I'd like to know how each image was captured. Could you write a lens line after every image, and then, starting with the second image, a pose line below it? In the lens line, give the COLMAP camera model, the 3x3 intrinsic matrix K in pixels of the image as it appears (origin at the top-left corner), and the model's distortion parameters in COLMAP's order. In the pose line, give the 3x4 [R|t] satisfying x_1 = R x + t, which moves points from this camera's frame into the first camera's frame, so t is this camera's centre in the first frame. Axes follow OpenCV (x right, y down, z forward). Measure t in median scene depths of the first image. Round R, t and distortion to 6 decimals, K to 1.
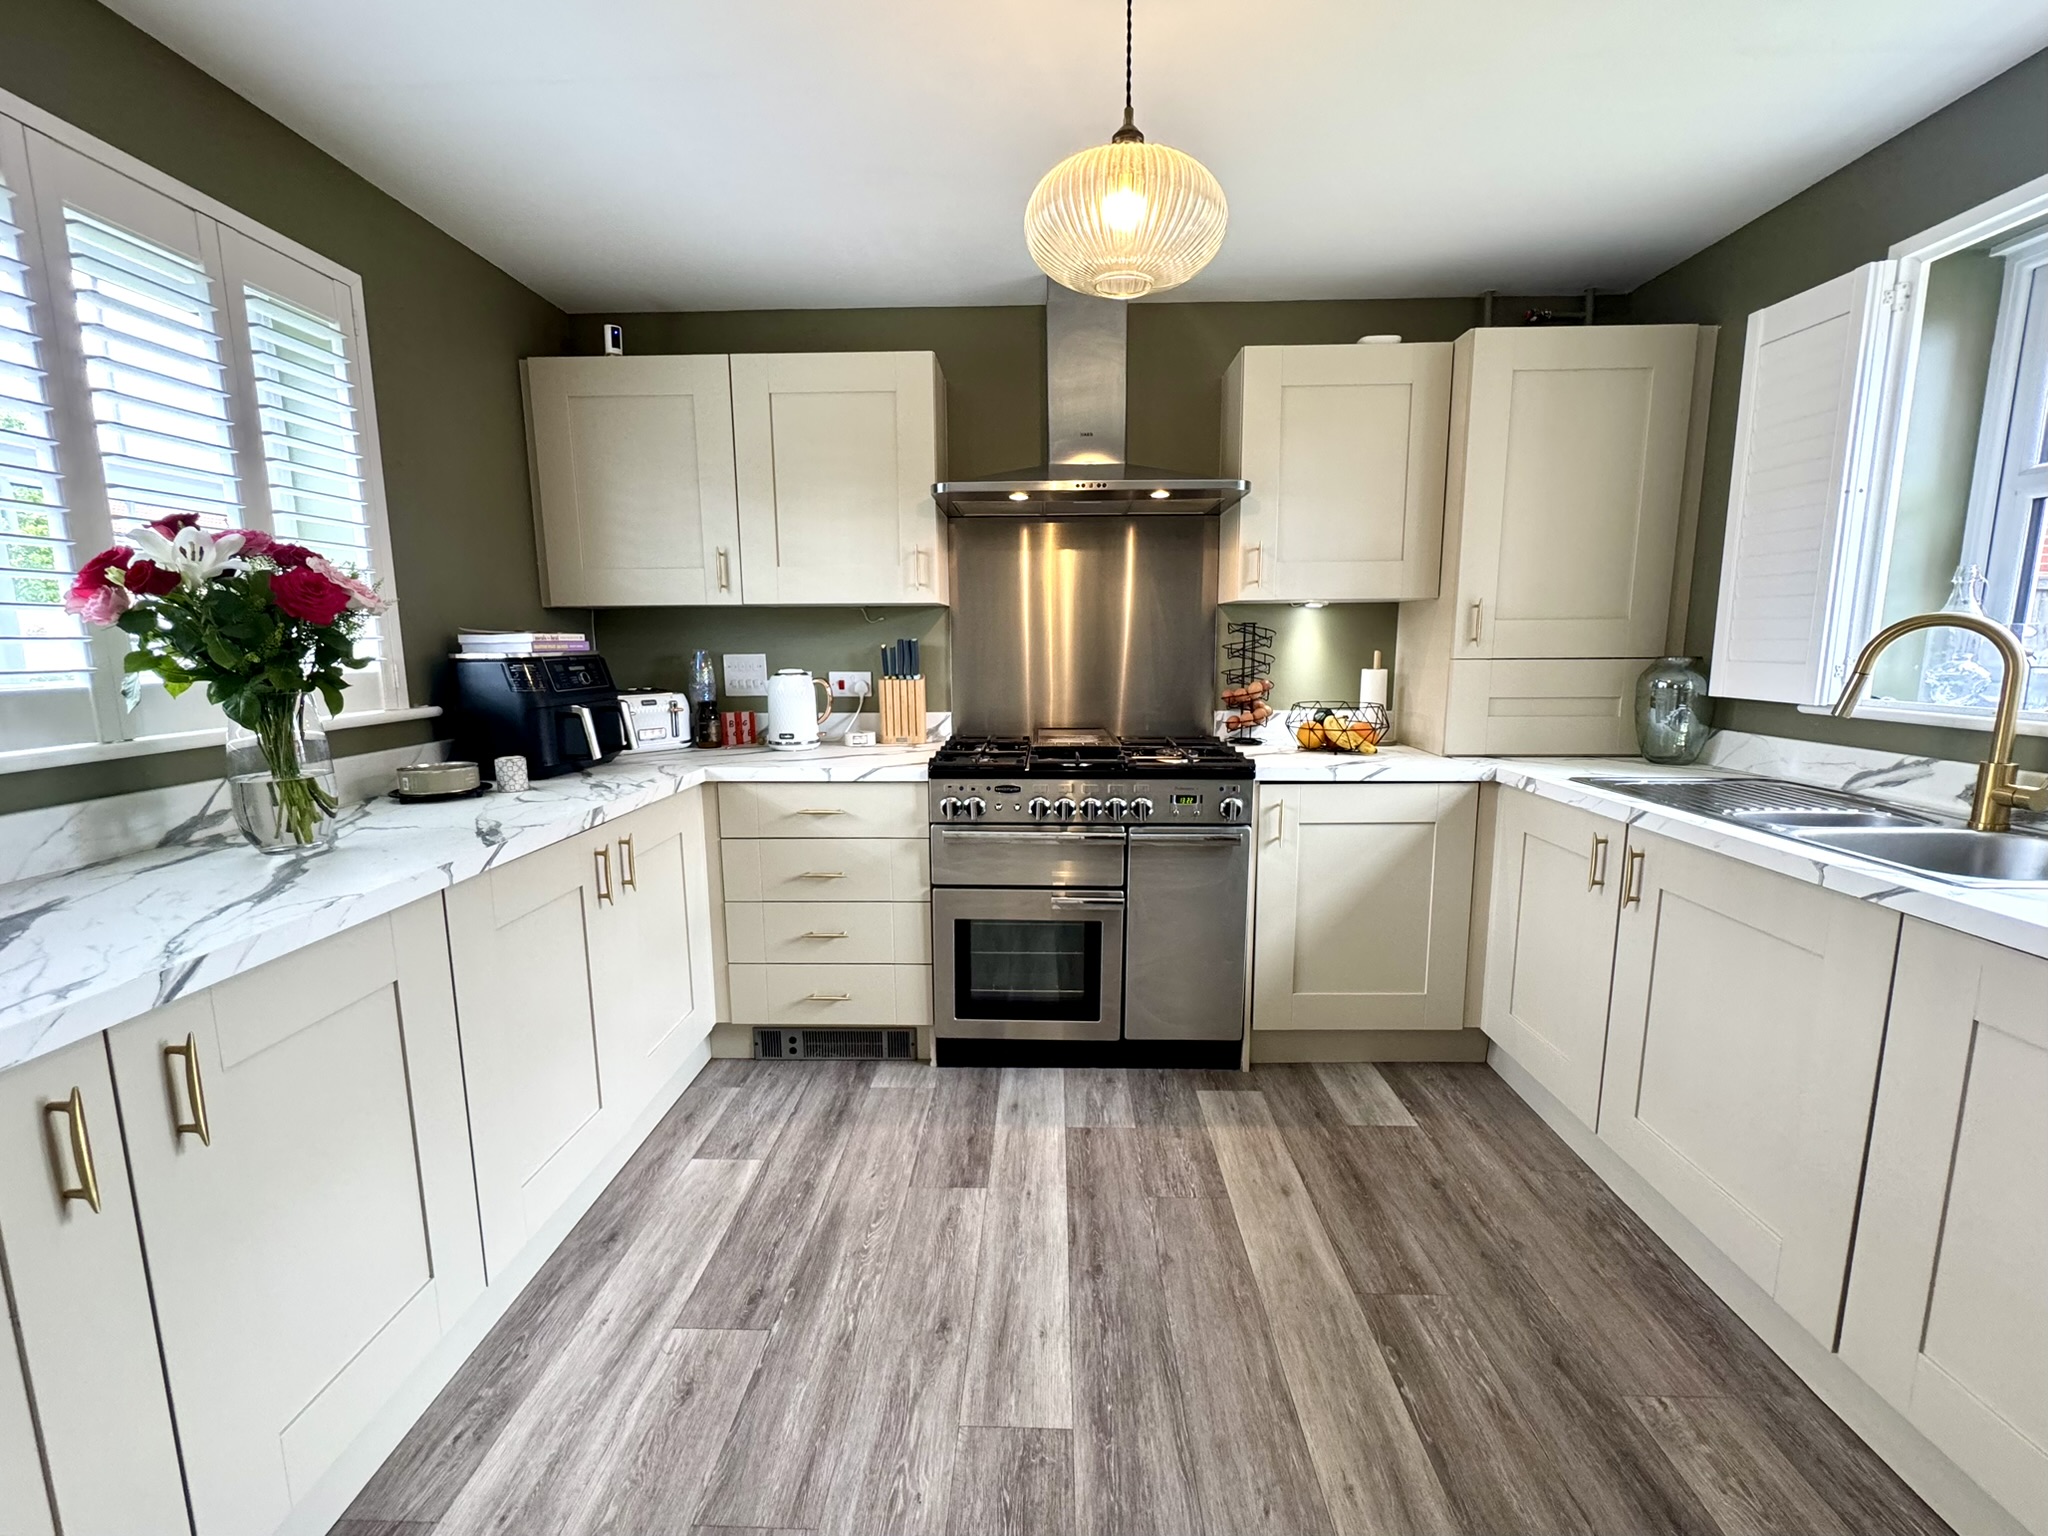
lens RADIAL K [[858.1, 0, 1024.0], [0, 858.1, 768.0], [0, 0, 1]] dist [-0.003271, 0.000106]
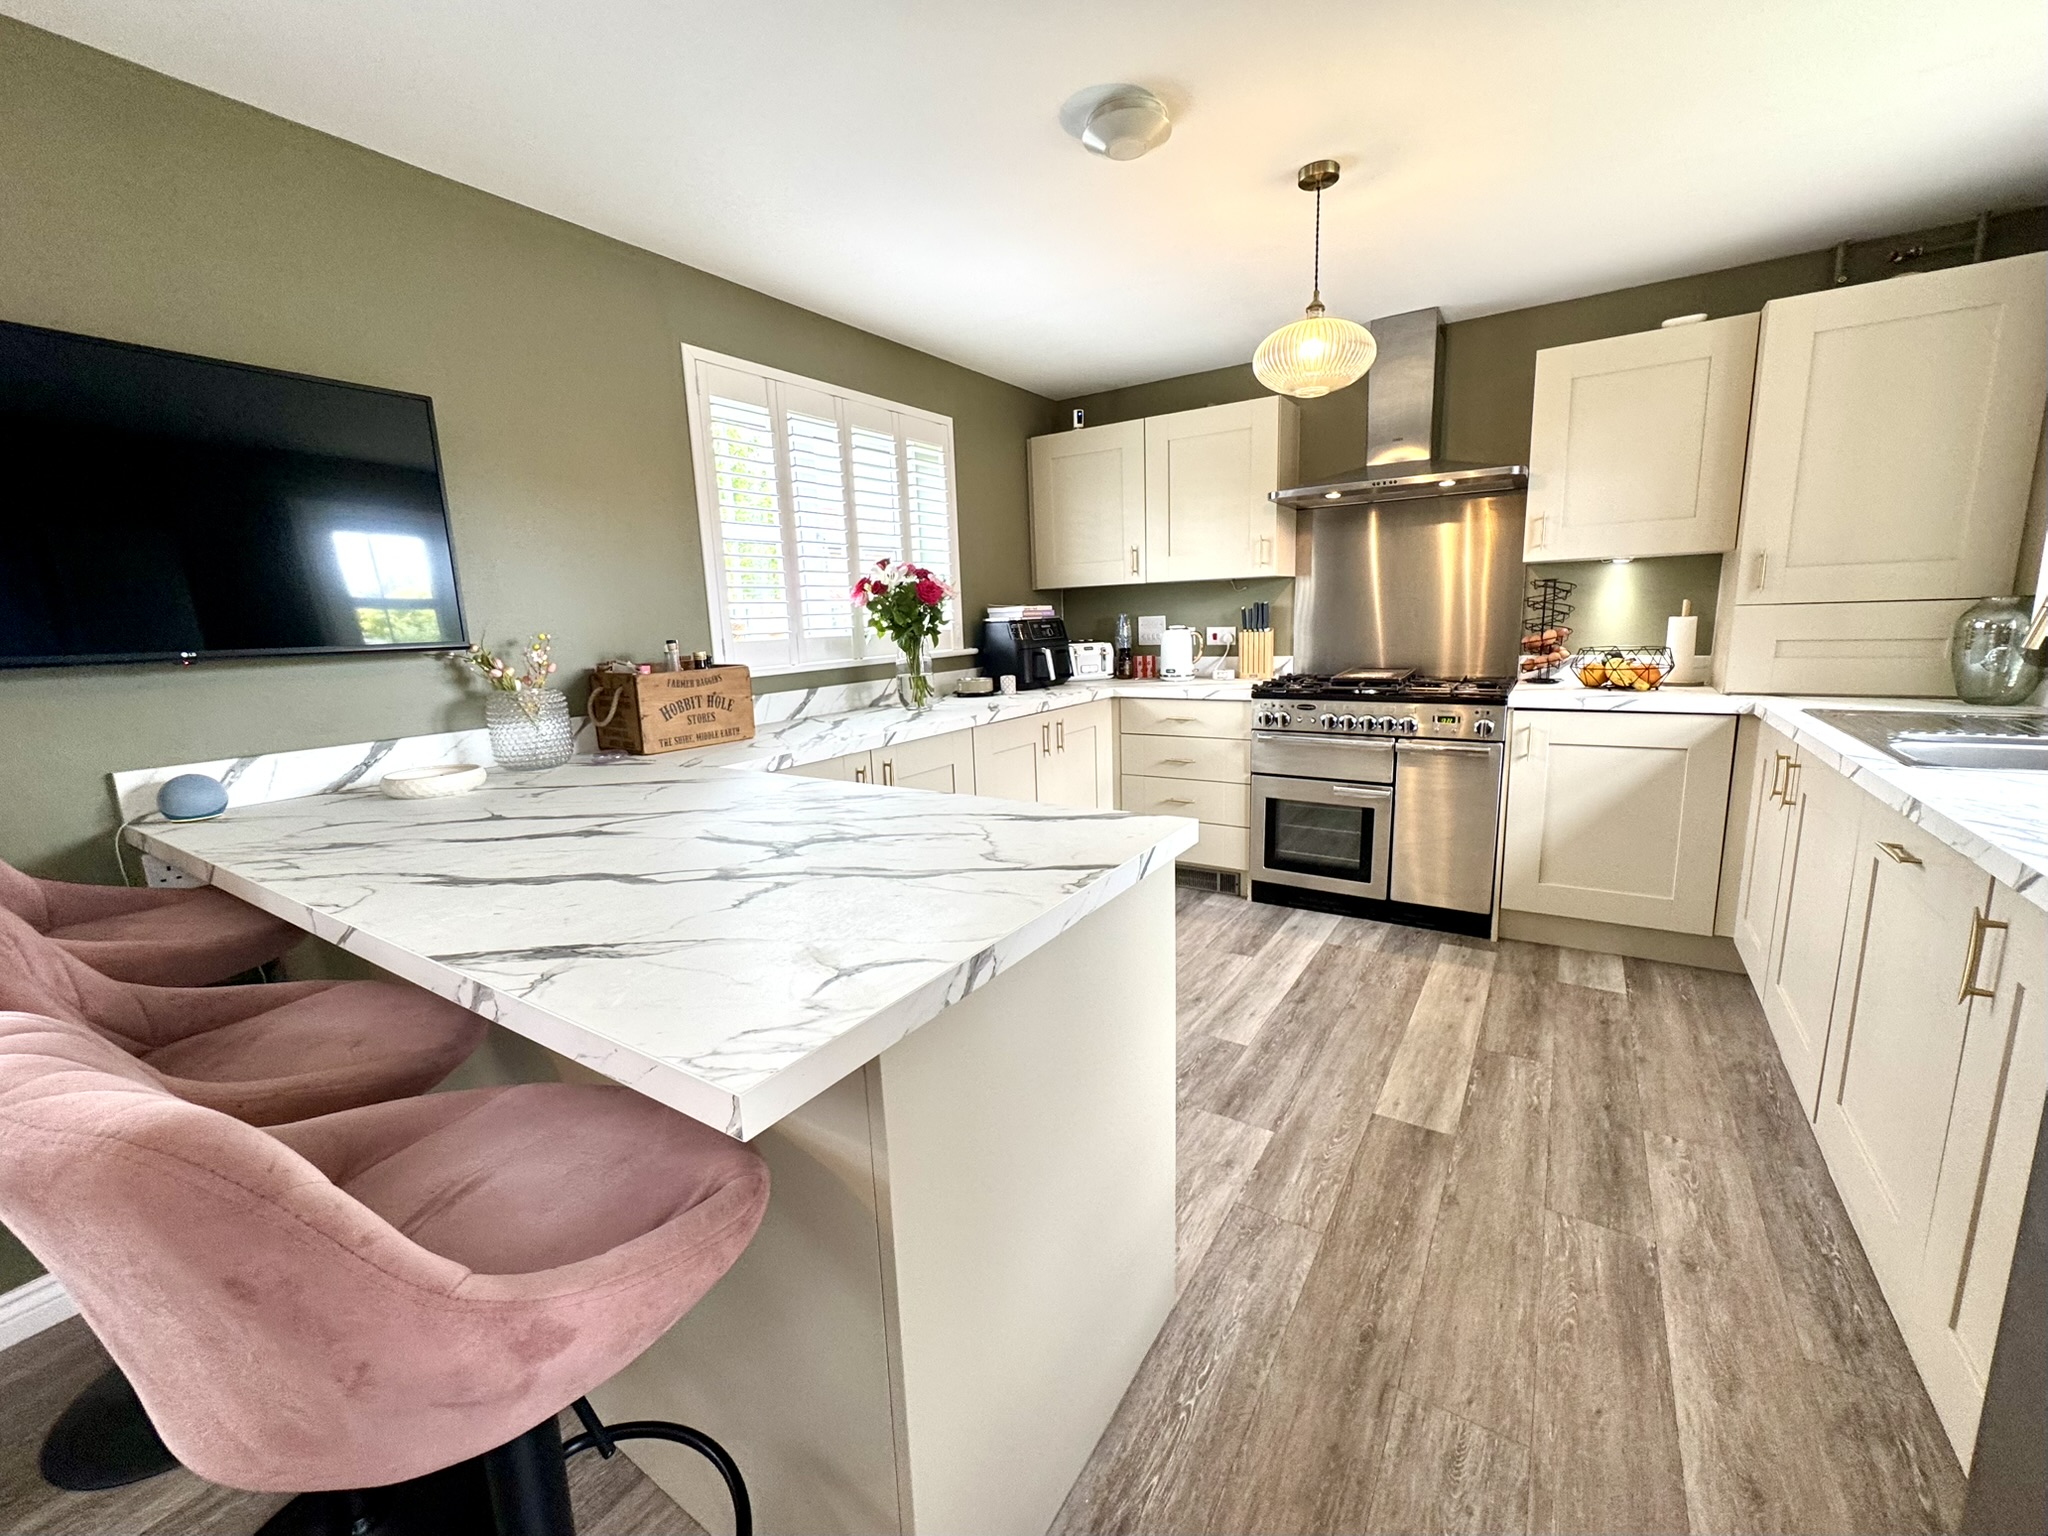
lens RADIAL K [[830.4, 0, 1023.7], [0, 830.4, 769.0], [0, 0, 1]] dist [-0.001540, -0.000237]
pose [[0.852688, 0.072119, -0.517419, 0.313449], [-0.048123, 0.997058, 0.059668, 0.069968], [0.520200, -0.025978, 0.853649, -0.433207]]
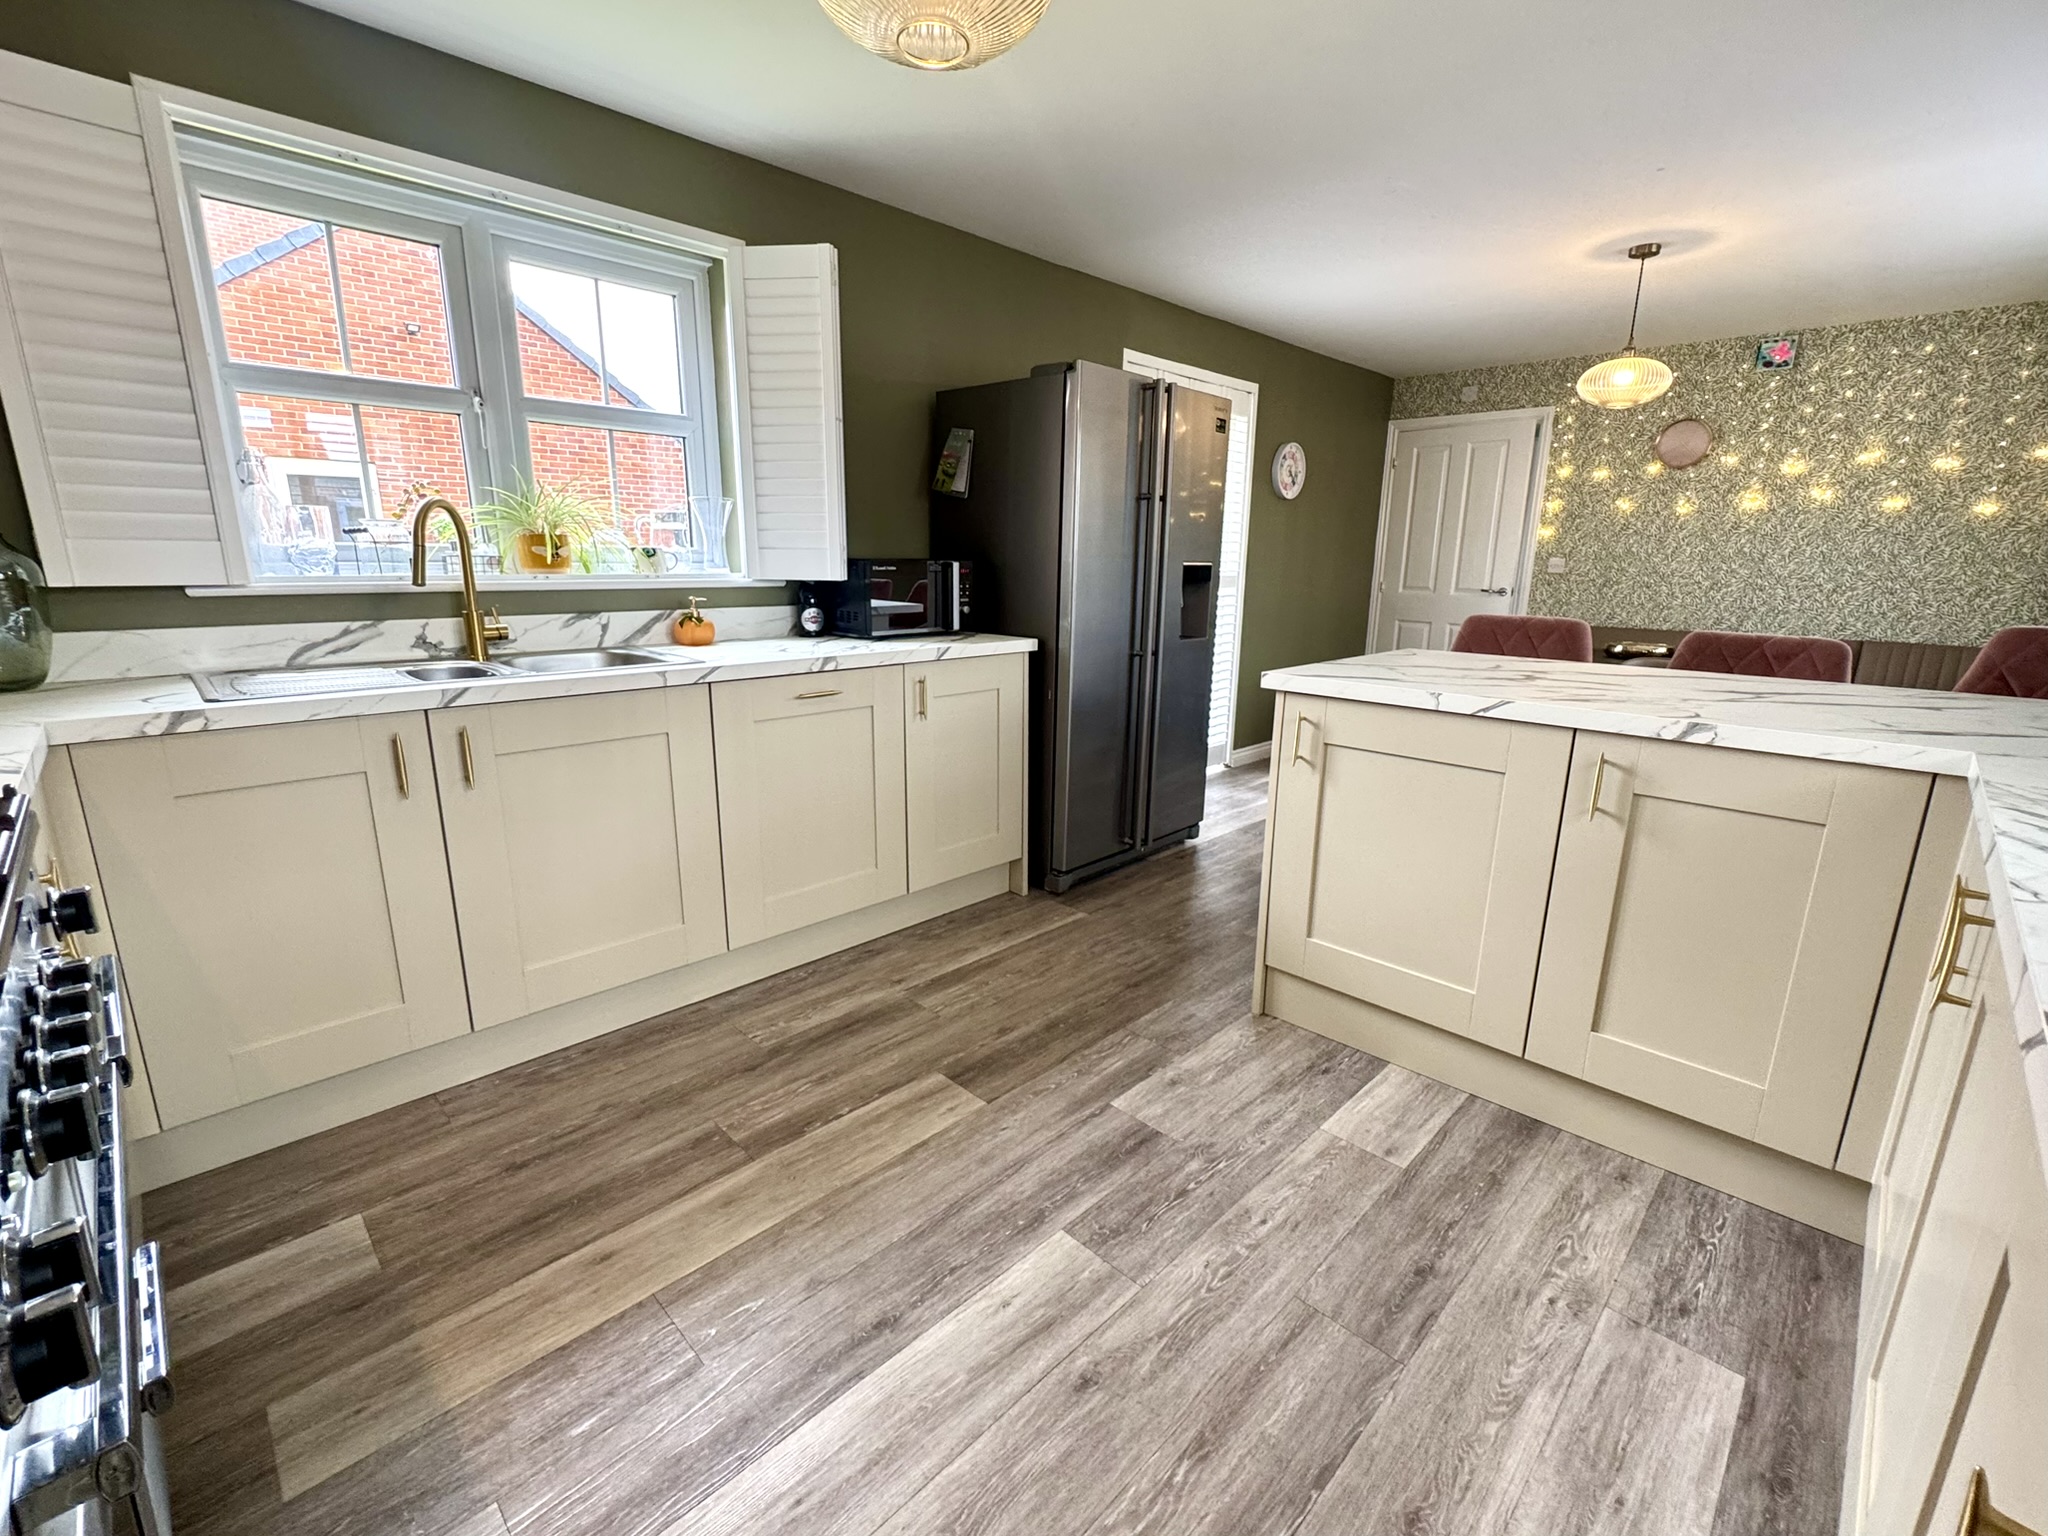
lens RADIAL K [[889.9, 0, 1024.0], [0, 889.9, 768.0], [0, 0, 1]] dist [0.000213, 0.000171]
pose [[-0.730301, -0.162435, 0.663533, -0.356213], [0.094594, 0.937916, 0.333716, -0.114423], [-0.676545, 0.306479, -0.669595, 0.995584]]
